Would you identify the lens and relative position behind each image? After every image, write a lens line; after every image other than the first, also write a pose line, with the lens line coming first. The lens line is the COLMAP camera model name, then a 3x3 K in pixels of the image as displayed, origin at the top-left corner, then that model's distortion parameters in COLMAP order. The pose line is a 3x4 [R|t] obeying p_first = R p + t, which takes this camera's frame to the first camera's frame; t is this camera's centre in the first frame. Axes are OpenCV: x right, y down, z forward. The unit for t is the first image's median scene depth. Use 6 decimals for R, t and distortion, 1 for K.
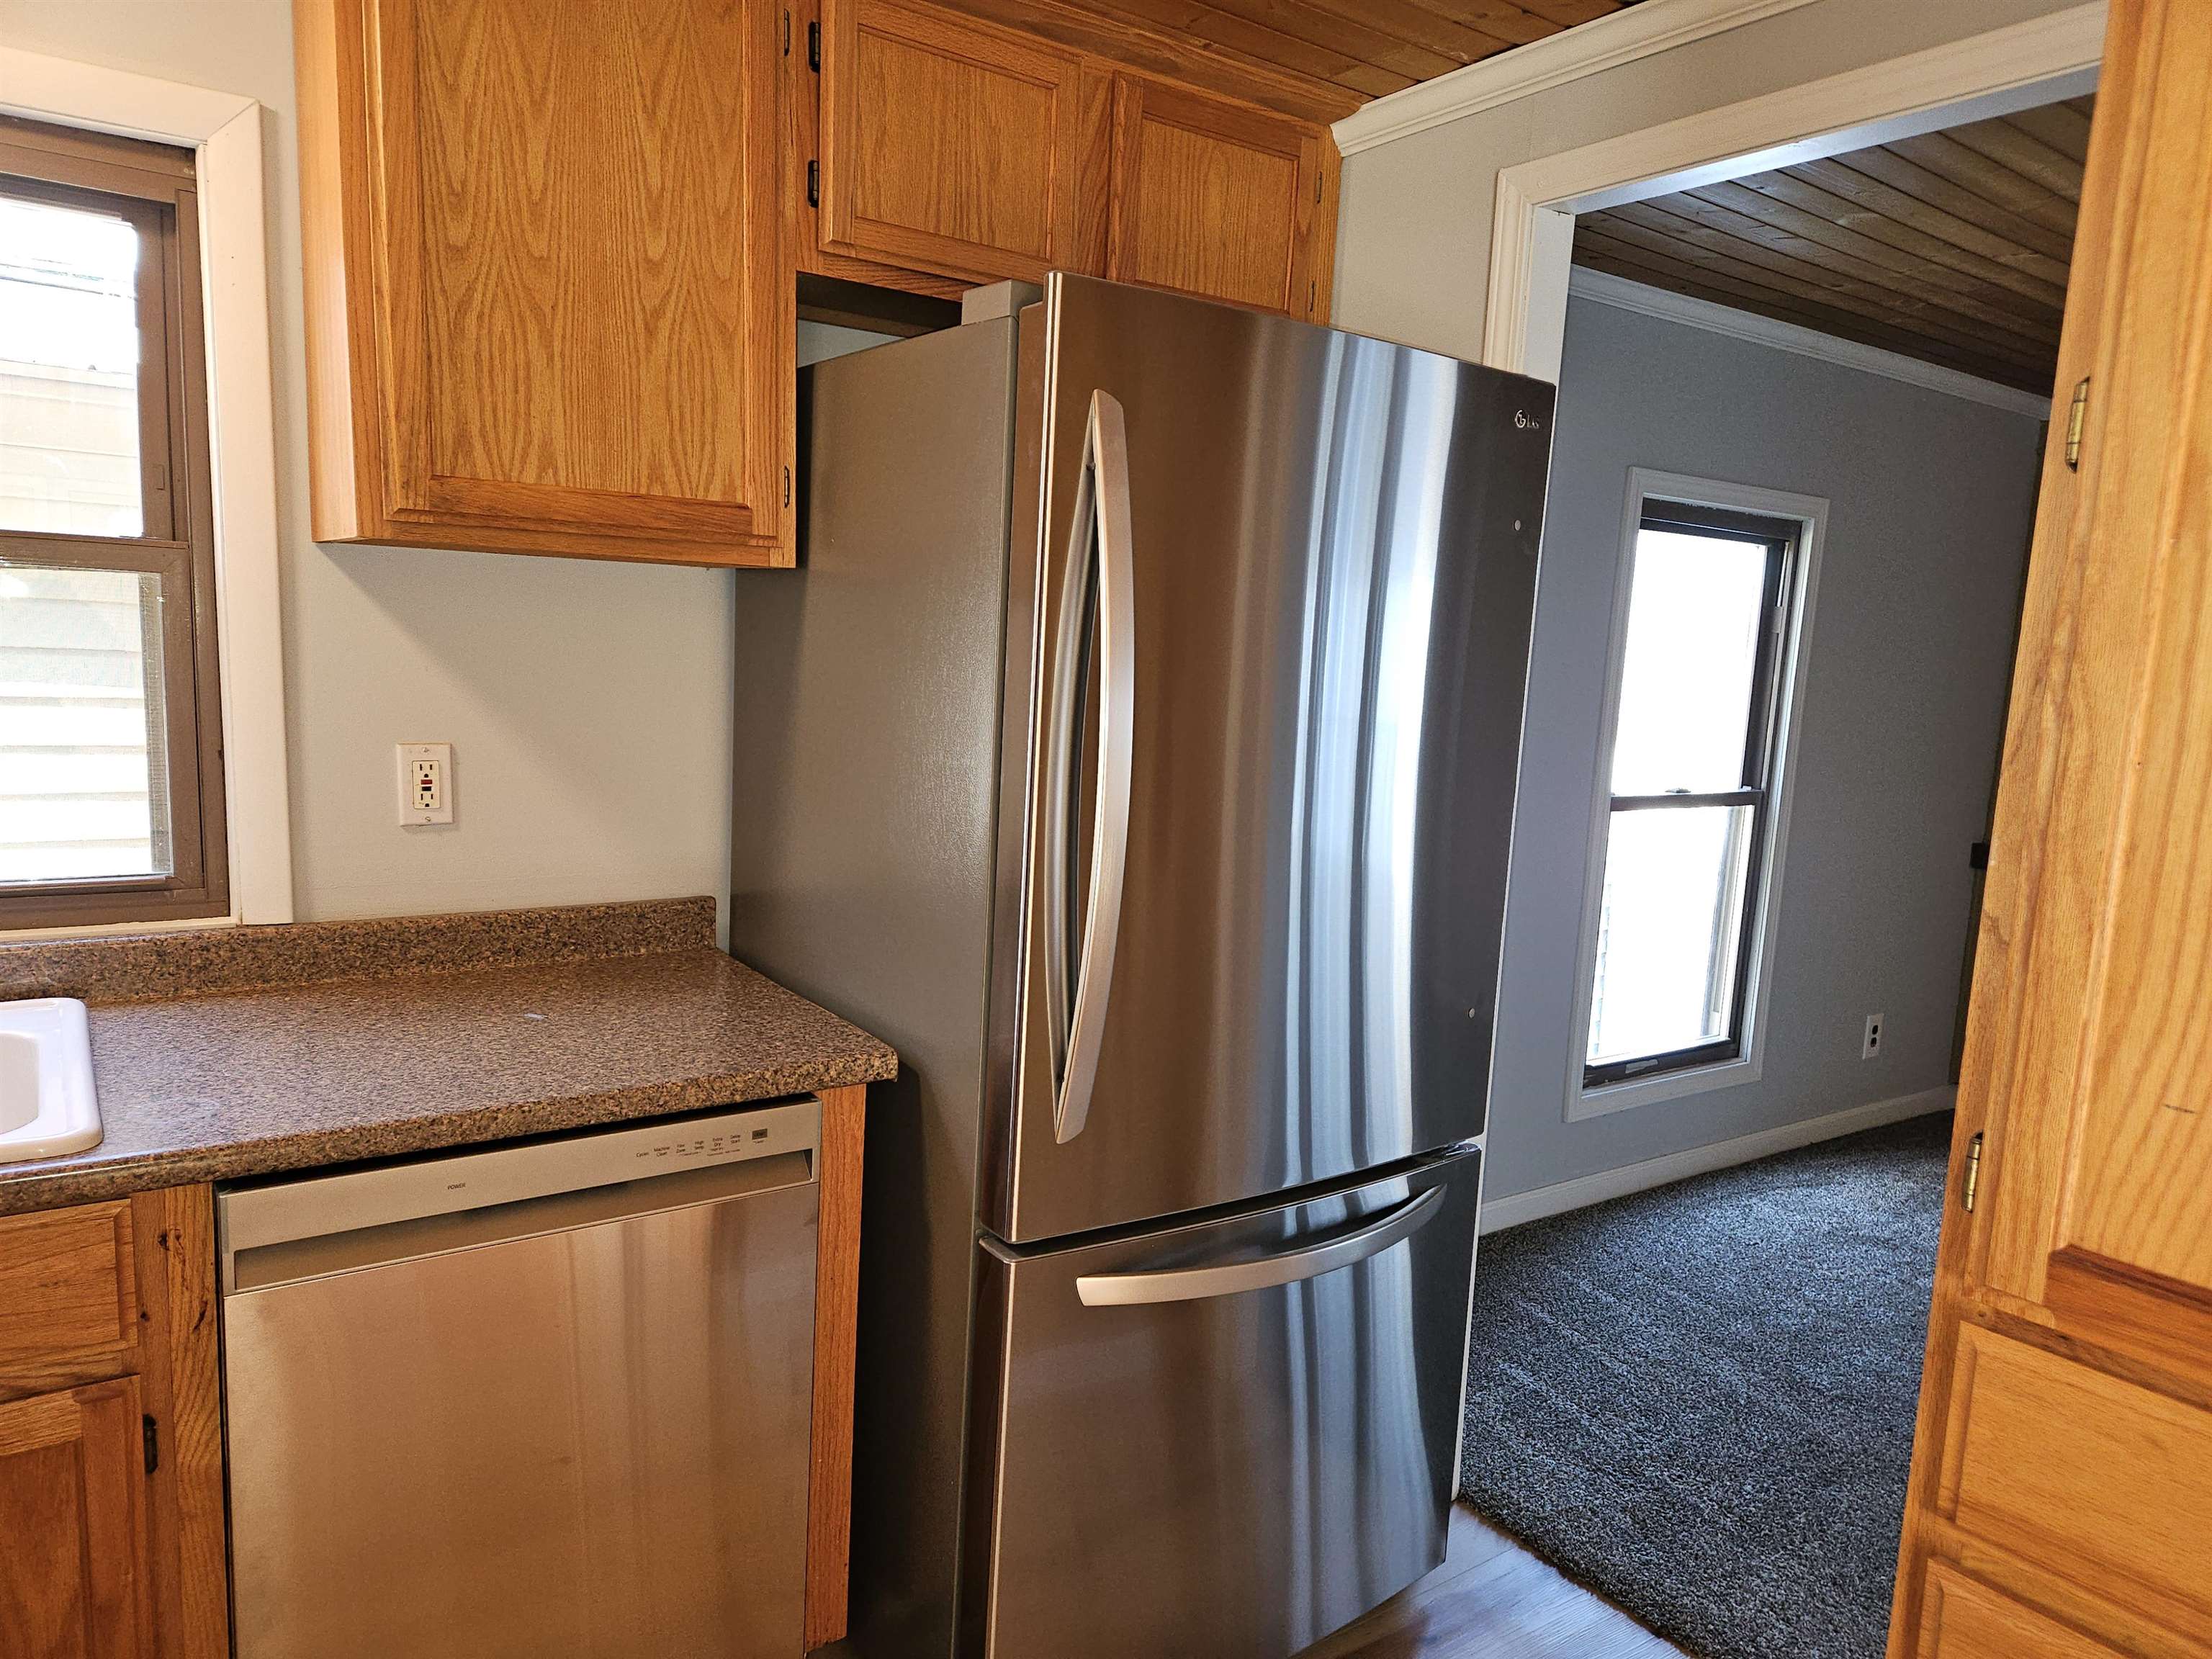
lens RADIAL K [[1465.8, 0, 1080.7], [0, 1465.8, 858.8], [0, 0, 1]] dist [0.077828, -0.069429]
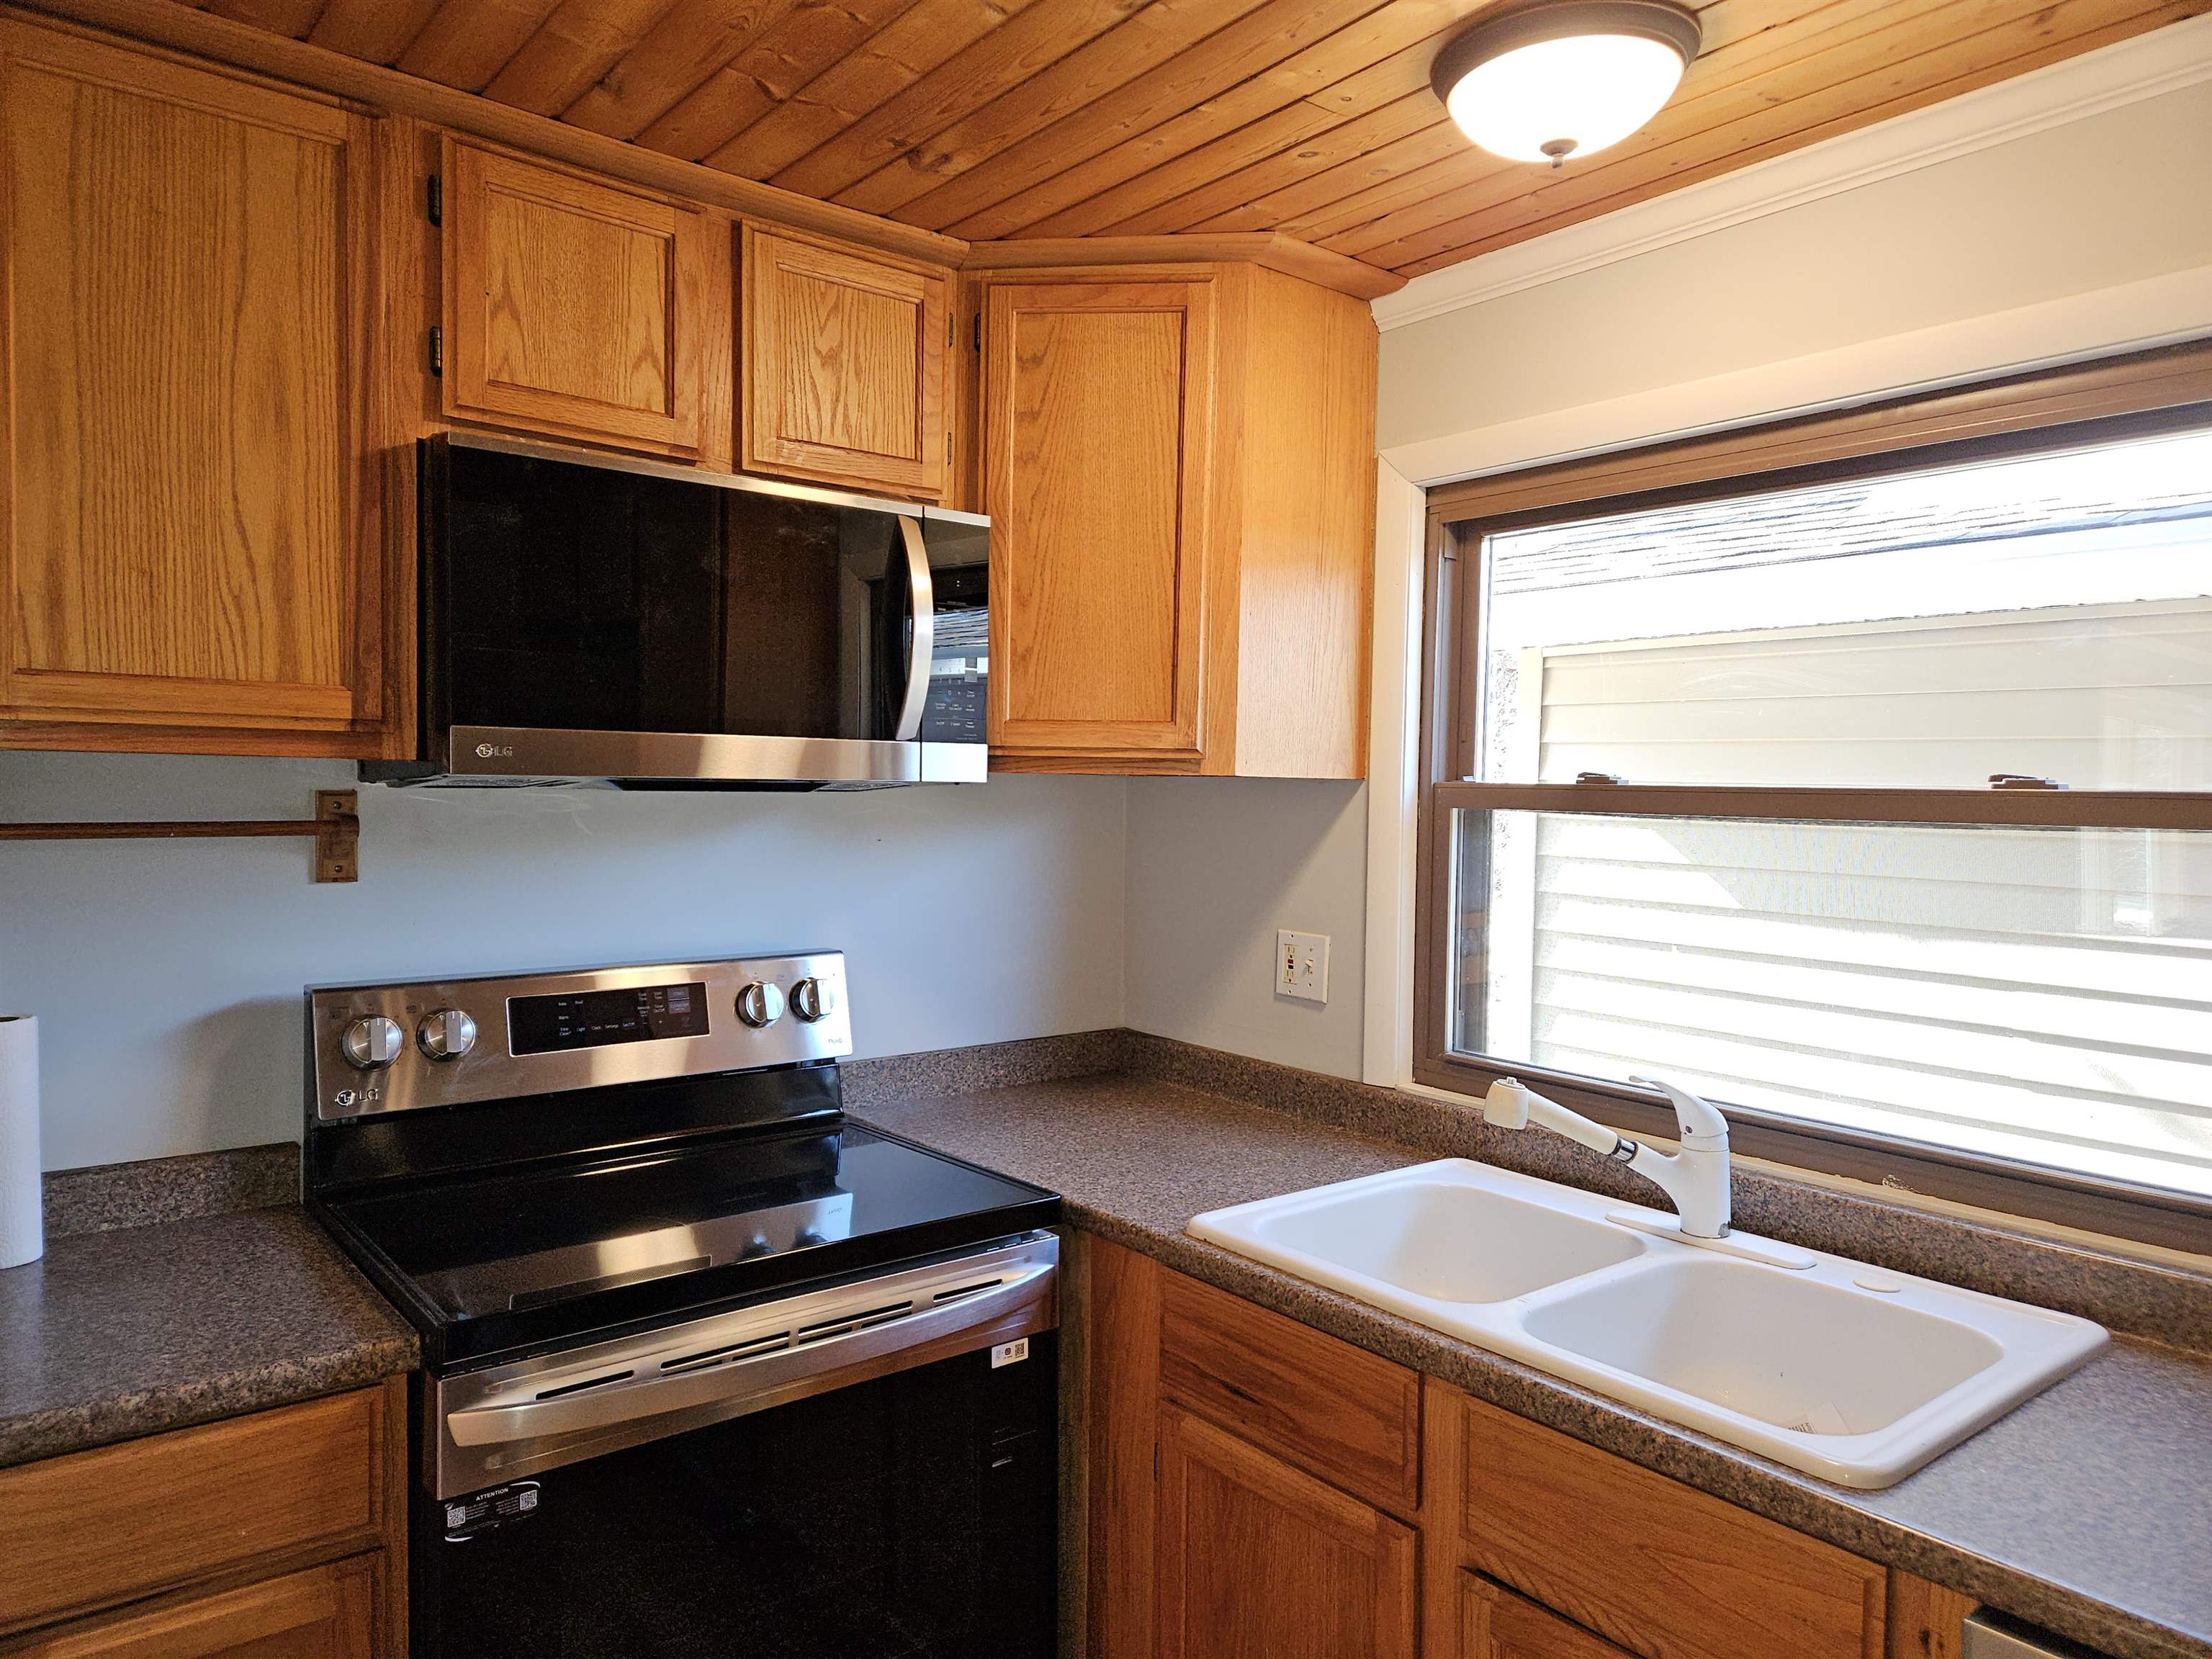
lens RADIAL K [[1458.7, 0, 1079.0], [0, 1458.7, 841.2], [0, 0, 1]] dist [0.083334, -0.070576]
pose [[0.057730, -0.008695, -0.998294, 0.152477], [-0.159650, 0.987013, -0.017830, -0.073599], [0.985484, 0.160407, 0.055592, 0.331506]]
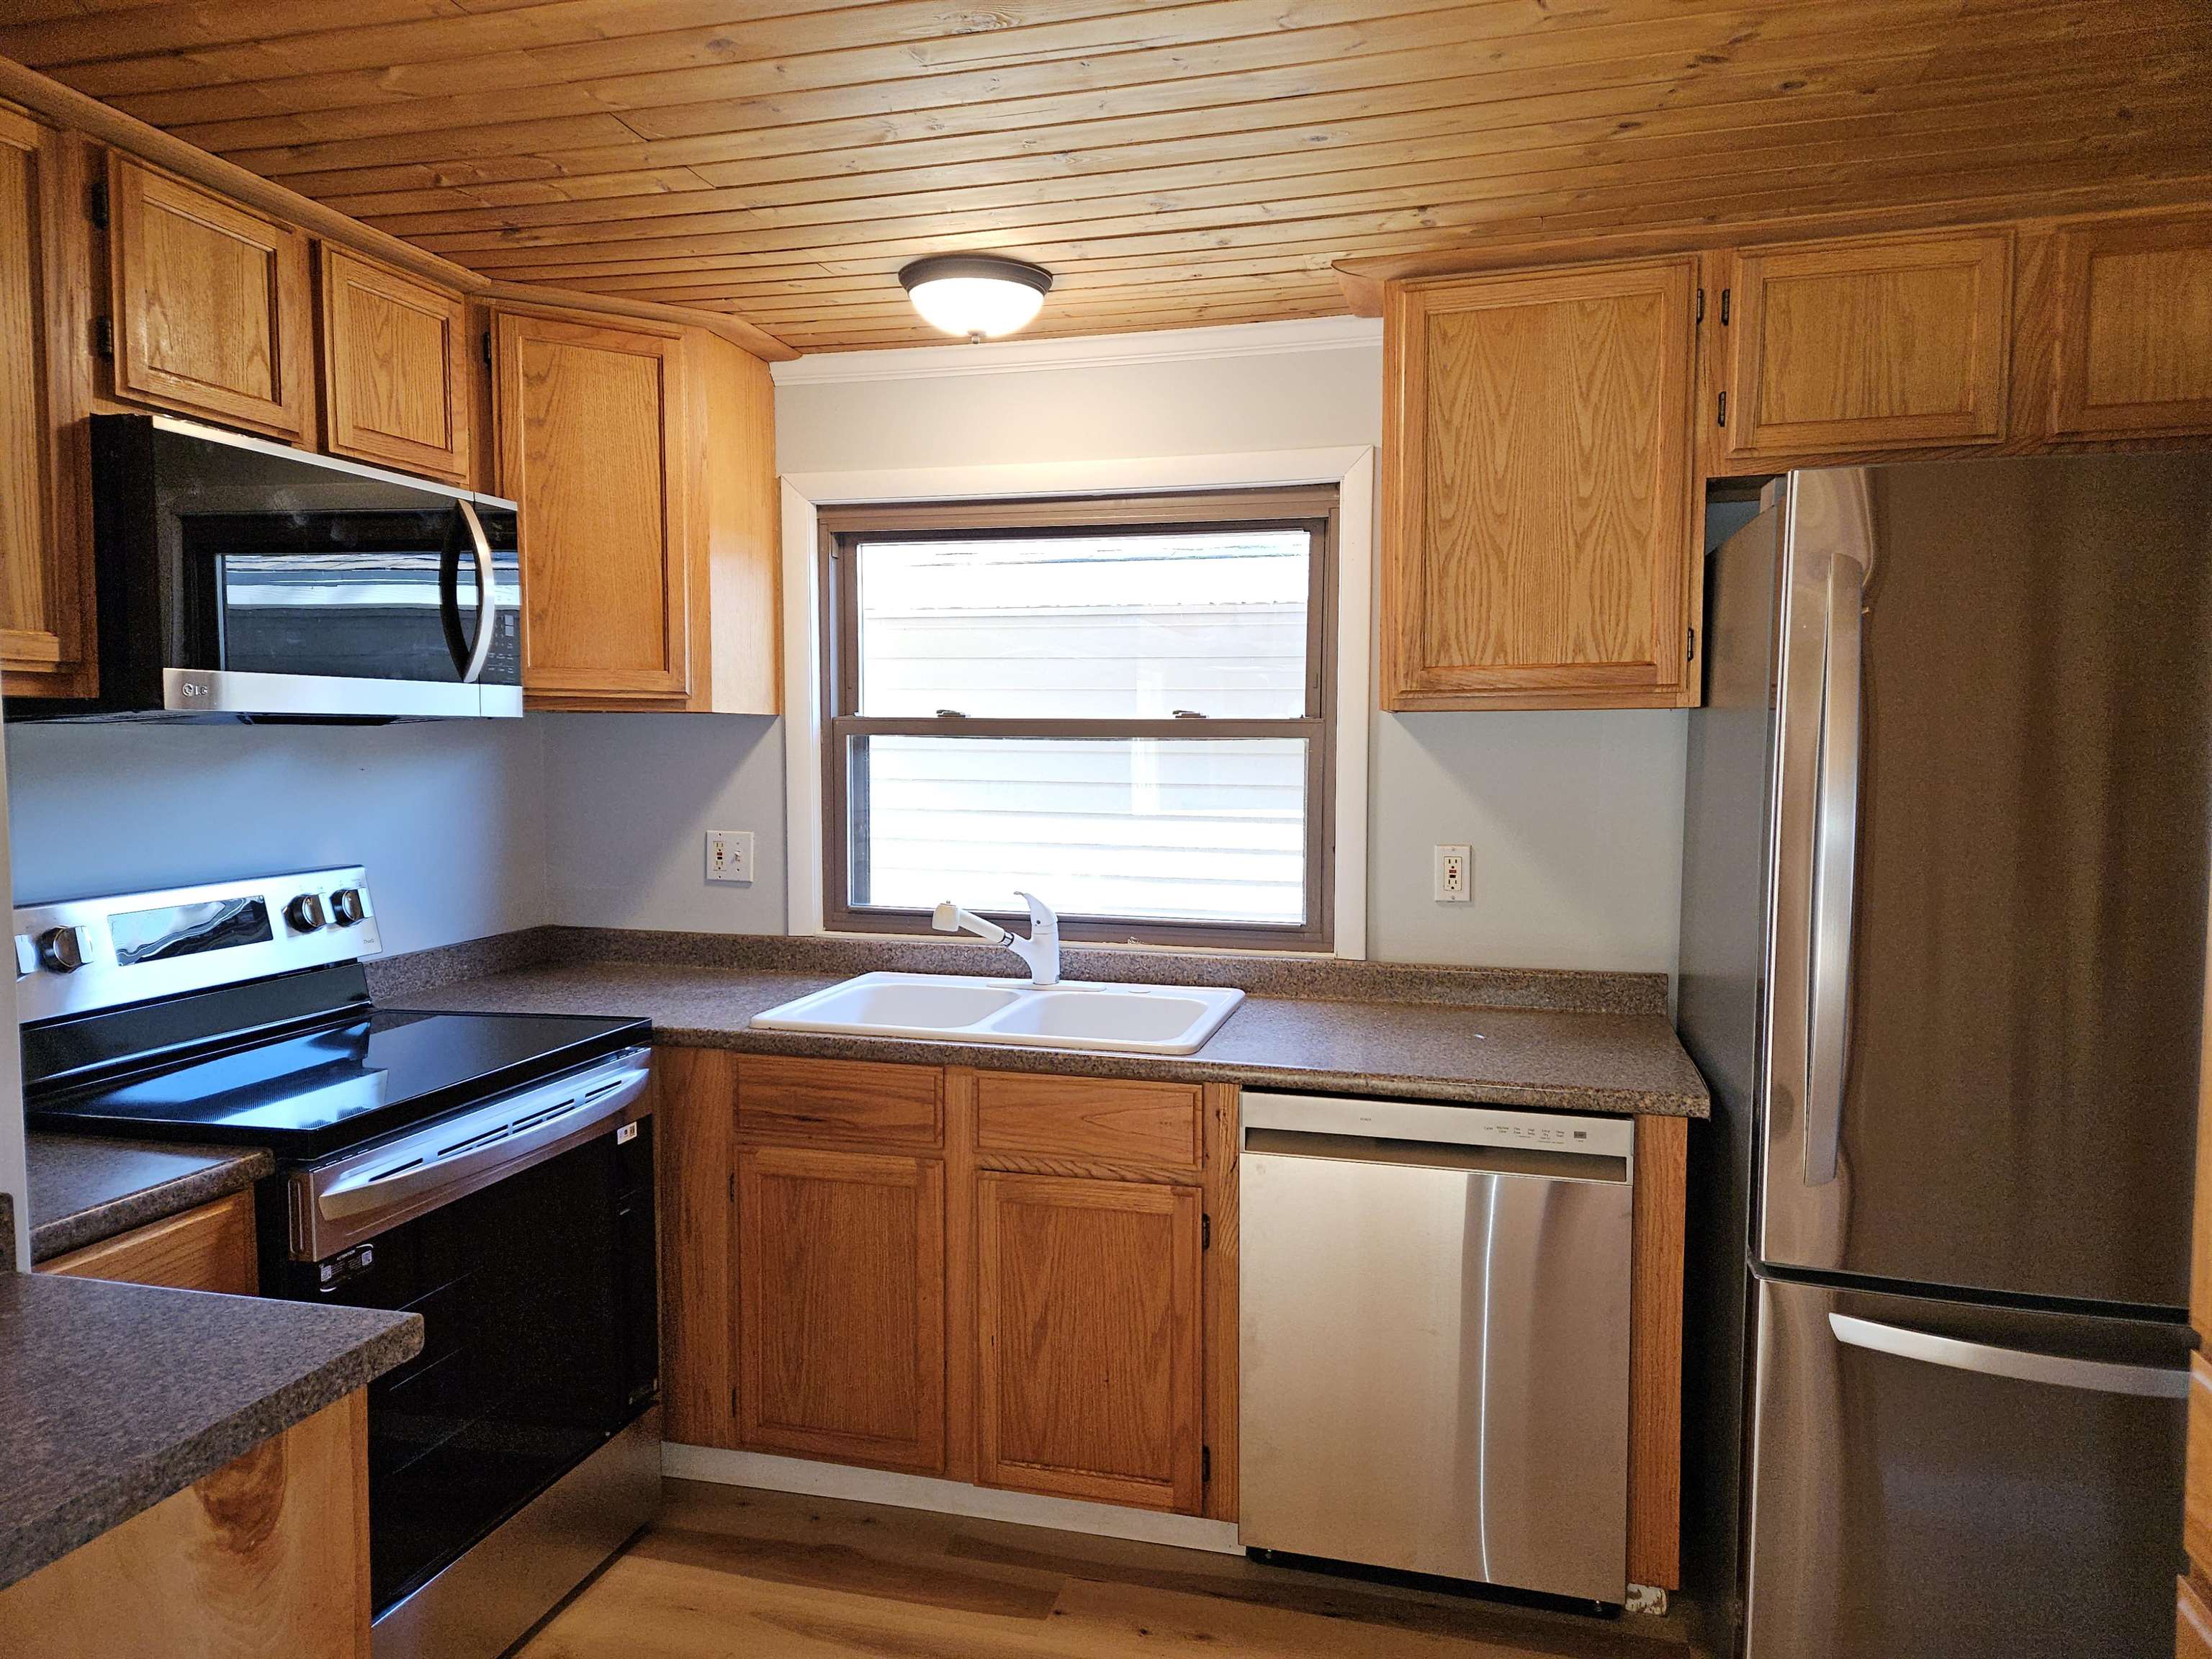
lens RADIAL K [[1458.7, 0, 1079.0], [0, 1458.7, 841.2], [0, 0, 1]] dist [0.083334, -0.070576]
pose [[0.629078, 0.009433, -0.777285, 0.496715], [-0.086990, 0.994500, -0.058335, 0.038136], [0.772460, 0.104314, 0.626438, -0.195362]]
